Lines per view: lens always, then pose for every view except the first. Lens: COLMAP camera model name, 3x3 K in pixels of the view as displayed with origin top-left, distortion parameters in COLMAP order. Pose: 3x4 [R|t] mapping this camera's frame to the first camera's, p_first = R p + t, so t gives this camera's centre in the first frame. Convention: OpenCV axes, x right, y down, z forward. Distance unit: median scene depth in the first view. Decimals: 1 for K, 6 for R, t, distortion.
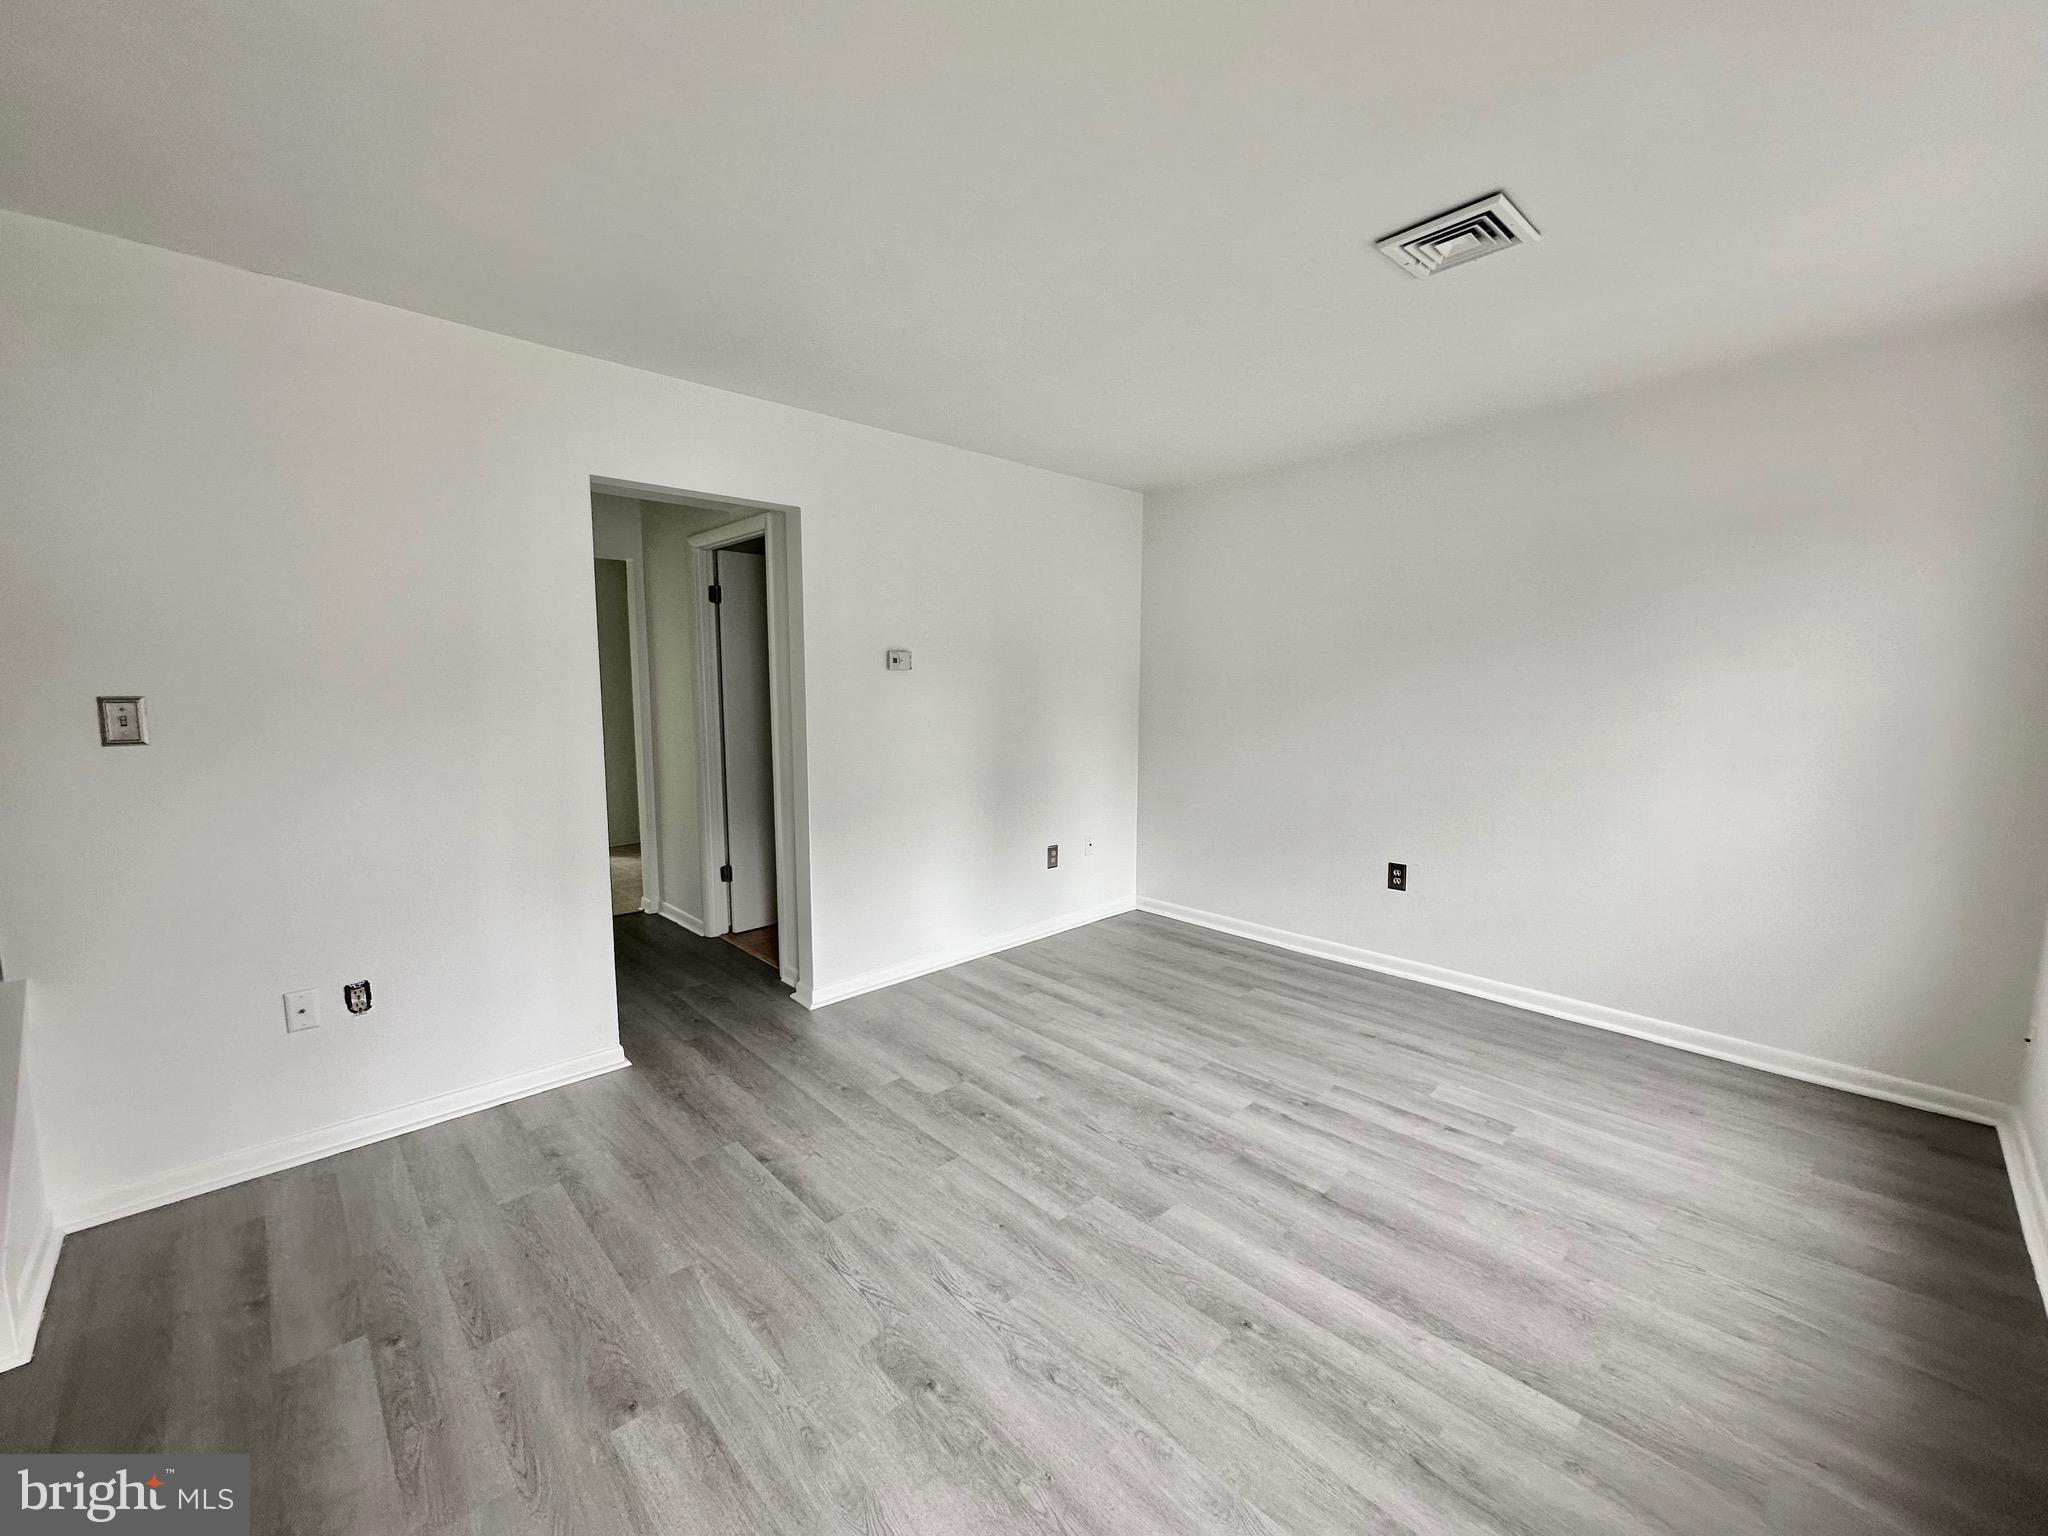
lens RADIAL K [[821.7, 0, 1024.4], [0, 821.7, 768.9], [0, 0, 1]] dist [0.000555, 0.000012]
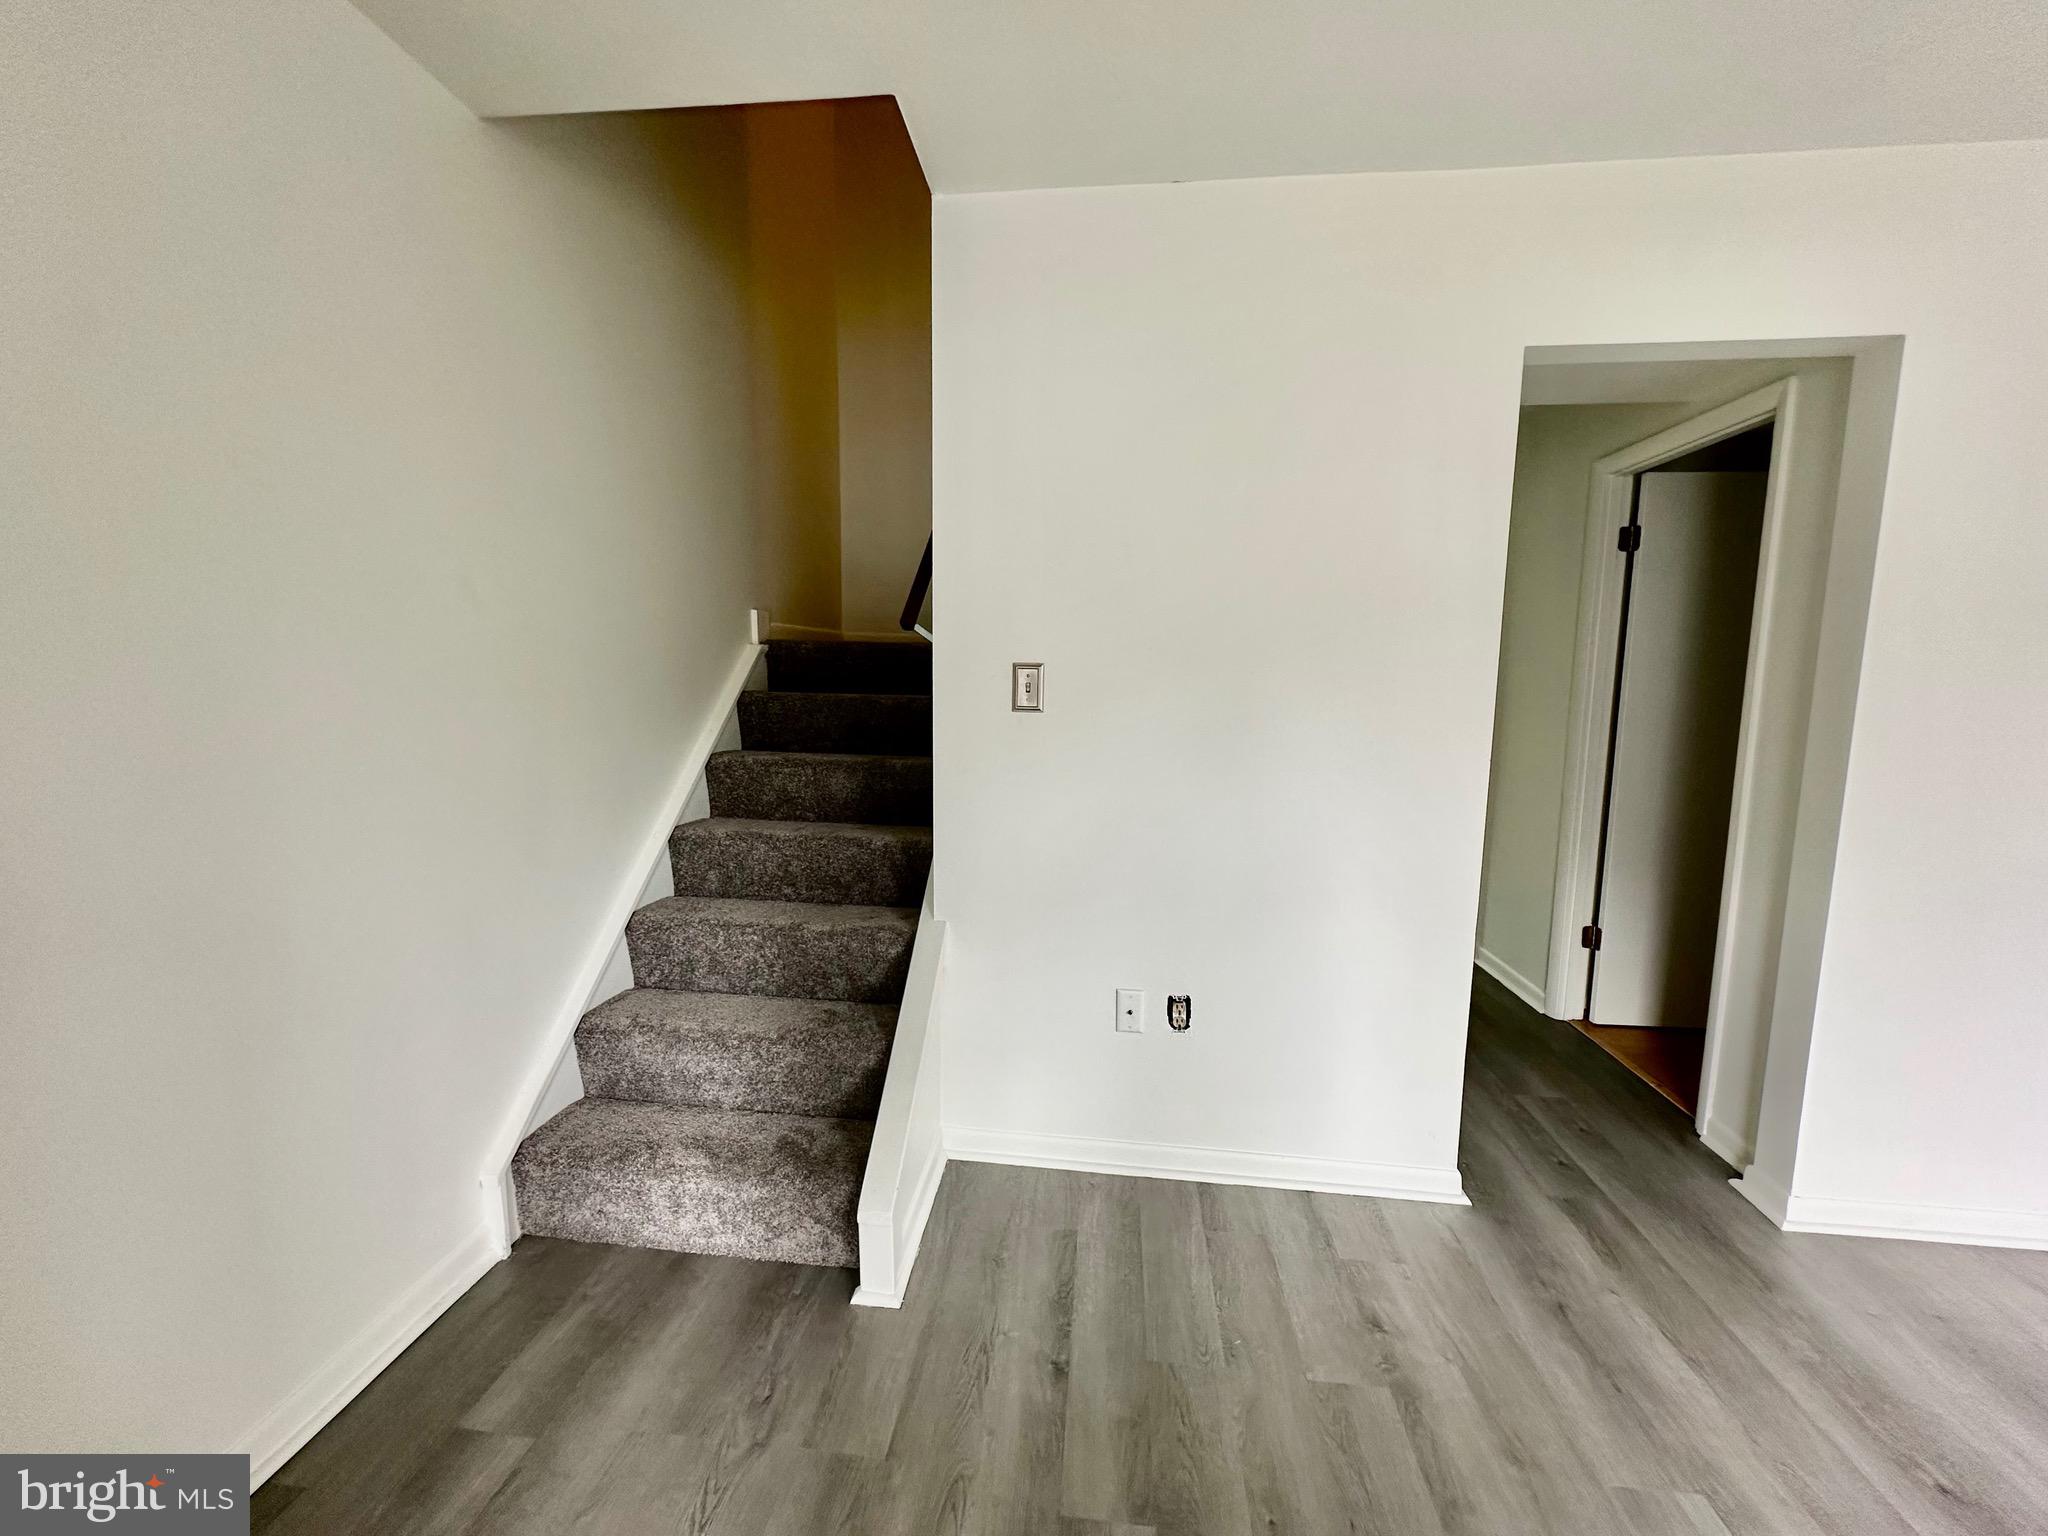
lens RADIAL K [[821.7, 0, 1021.6], [0, 821.7, 768.5], [0, 0, 1]] dist [0.000555, 0.000012]
pose [[0.643458, 0.097661, -0.759226, -0.243440], [-0.095723, 0.994308, 0.046773, -0.004162], [0.759472, 0.042579, 0.649145, 0.255864]]
